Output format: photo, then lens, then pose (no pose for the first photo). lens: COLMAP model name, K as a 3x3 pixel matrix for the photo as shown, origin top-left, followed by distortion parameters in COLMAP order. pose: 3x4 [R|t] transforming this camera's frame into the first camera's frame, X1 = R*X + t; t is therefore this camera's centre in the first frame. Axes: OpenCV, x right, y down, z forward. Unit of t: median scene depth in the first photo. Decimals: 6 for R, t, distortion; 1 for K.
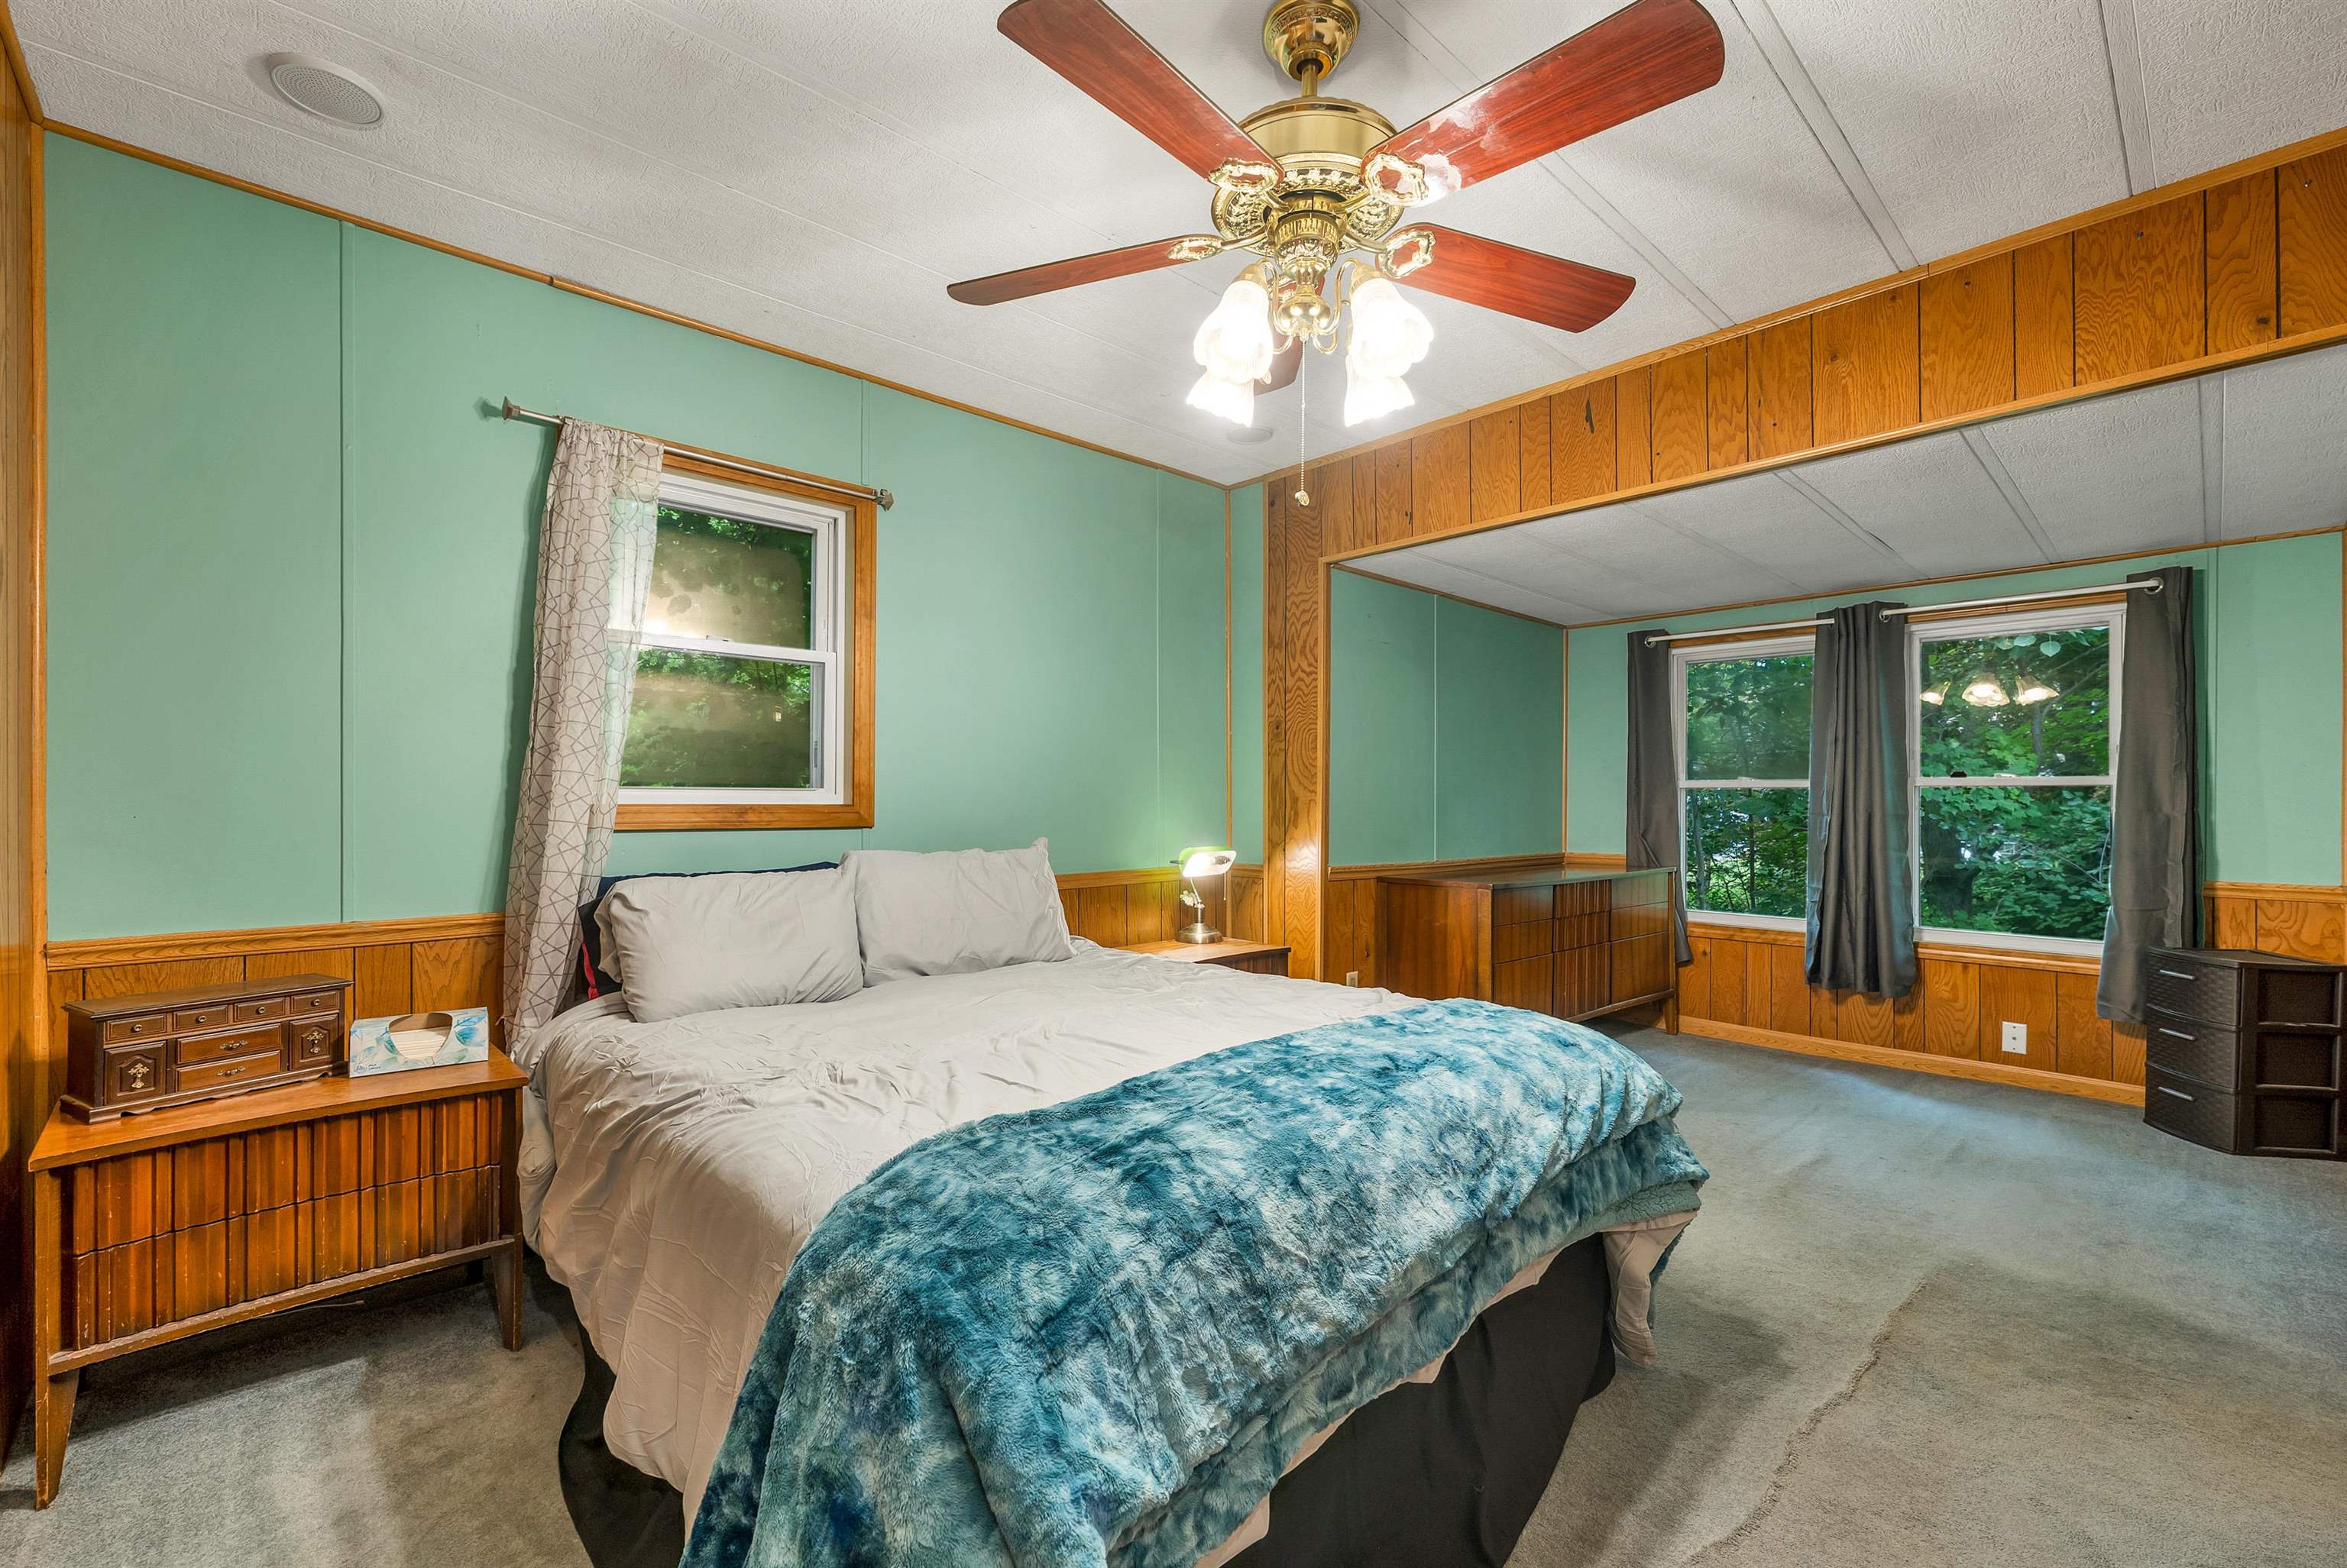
lens RADIAL K [[973.4, 0, 1151.0], [0, 973.4, 799.0], [0, 0, 1]] dist [0.005373, 0.000838]
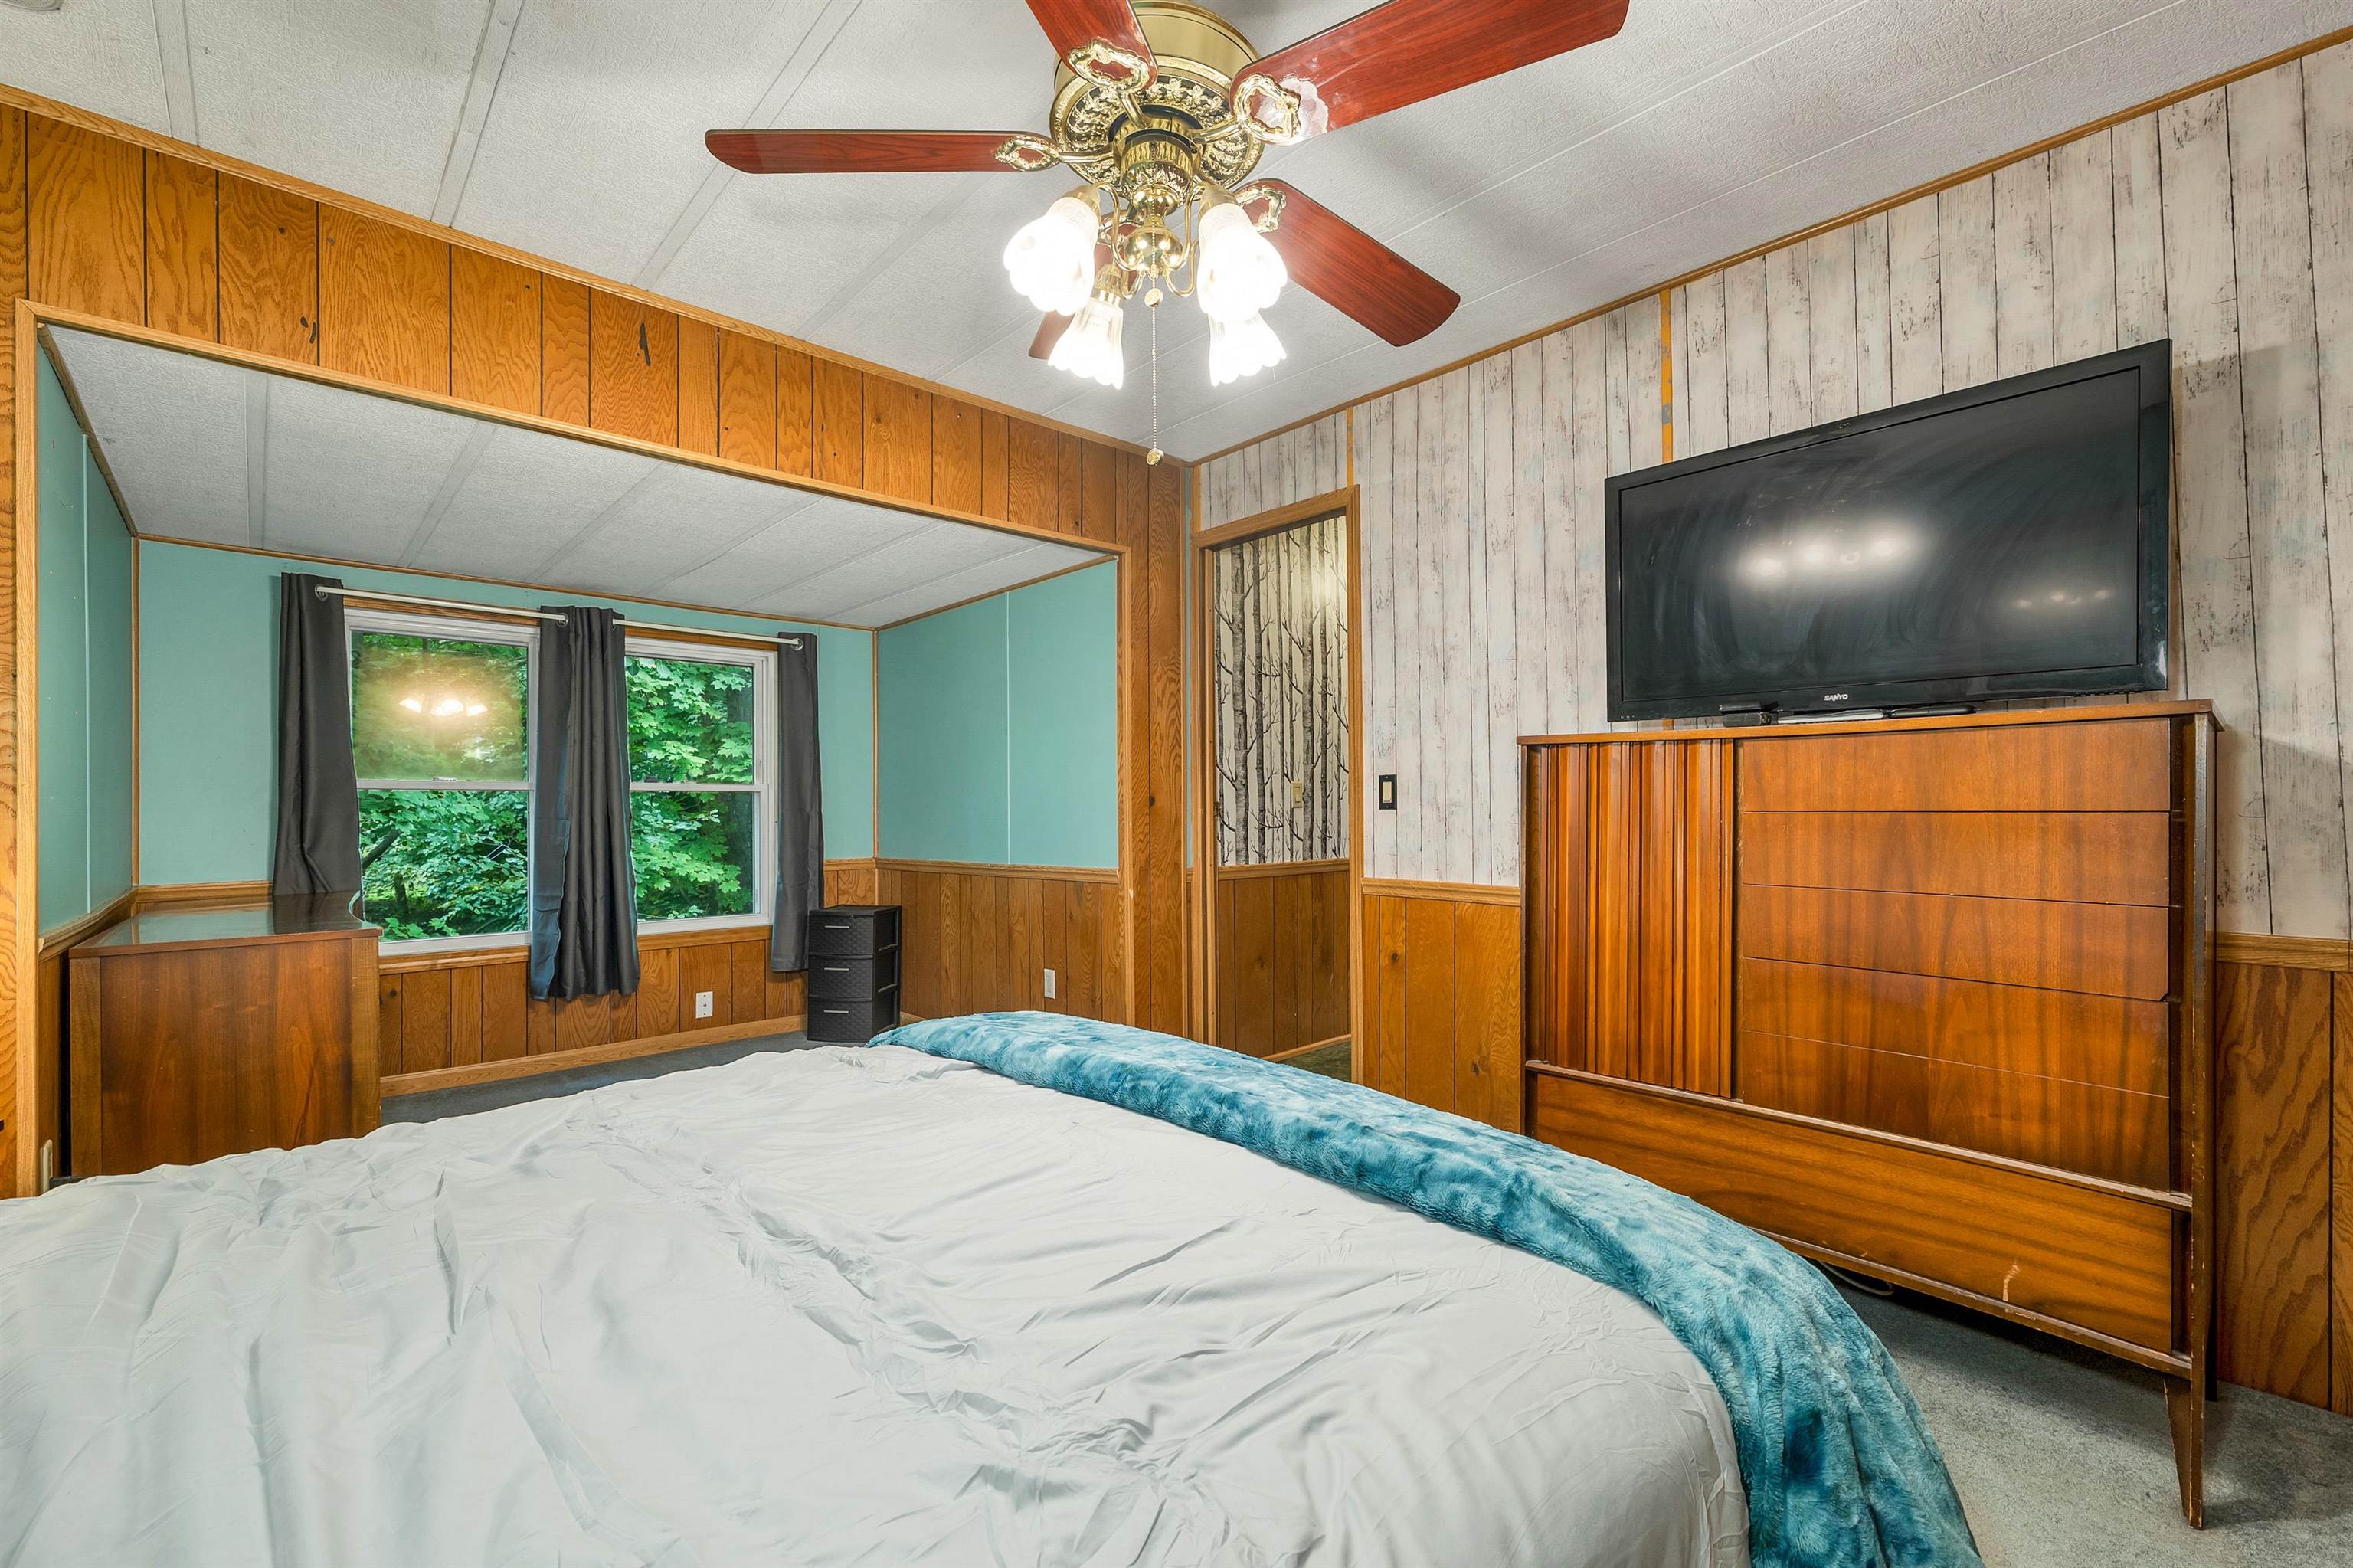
lens RADIAL K [[976.1, 0, 1177.8], [0, 976.1, 791.8], [0, 0, 1]] dist [0.005373, 0.000838]
pose [[0.016438, 0.005263, 0.999851, -0.272891], [-0.004147, 0.999978, -0.005195, -0.008023], [-0.999856, -0.004061, 0.016460, 0.396256]]
